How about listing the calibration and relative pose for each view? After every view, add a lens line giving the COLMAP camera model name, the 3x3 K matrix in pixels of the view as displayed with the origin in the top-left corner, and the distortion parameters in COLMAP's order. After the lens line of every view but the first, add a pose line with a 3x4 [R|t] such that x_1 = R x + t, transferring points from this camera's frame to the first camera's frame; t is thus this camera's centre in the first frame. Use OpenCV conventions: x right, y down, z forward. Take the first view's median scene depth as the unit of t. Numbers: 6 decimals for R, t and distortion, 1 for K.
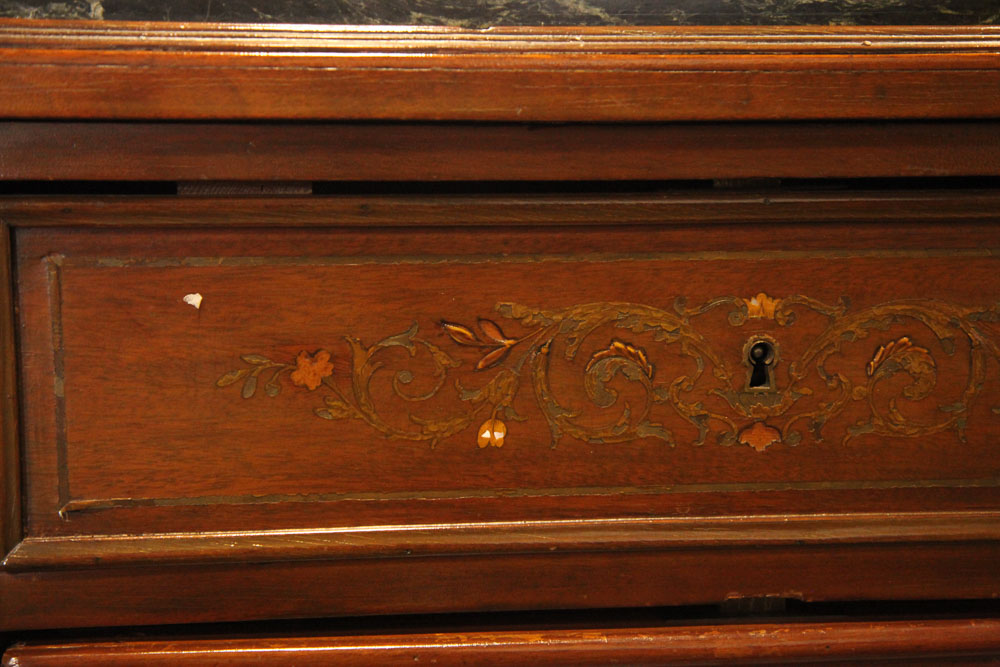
lens RADIAL K [[1597.6, 0, 509.2], [0, 1597.6, 339.3], [0, 0, 1]] dist [0.131946, 0.000000]
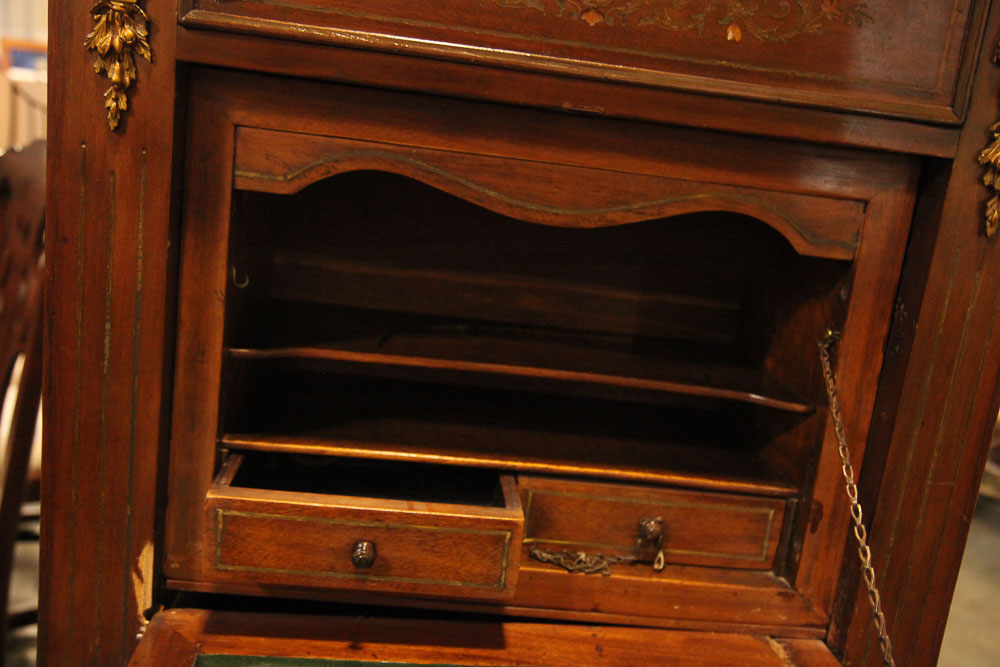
lens RADIAL K [[981.0, 0, 506.0], [0, 981.0, 335.1], [0, 0, 1]] dist [0.015744, 0.000000]
pose [[0.991628, 0.129047, -0.004651, 0.112928], [-0.127956, 0.986817, 0.099091, 0.331269], [0.017377, -0.097666, 0.995067, -0.168941]]
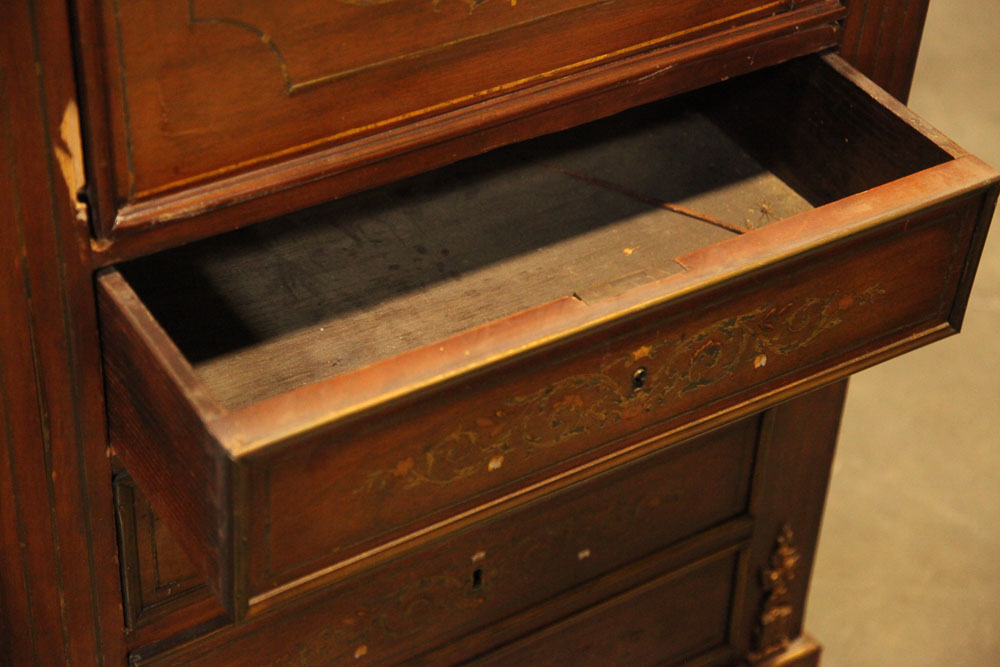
lens RADIAL K [[2009.8, 0, 500.6], [0, 2009.8, 331.7], [0, 0, 1]] dist [0.223655, 0.000000]
pose [[0.892045, -0.235404, 0.385798, -0.732700], [-0.000157, 0.853475, 0.521133, -0.007705], [-0.451946, -0.464935, 0.761302, -0.624077]]
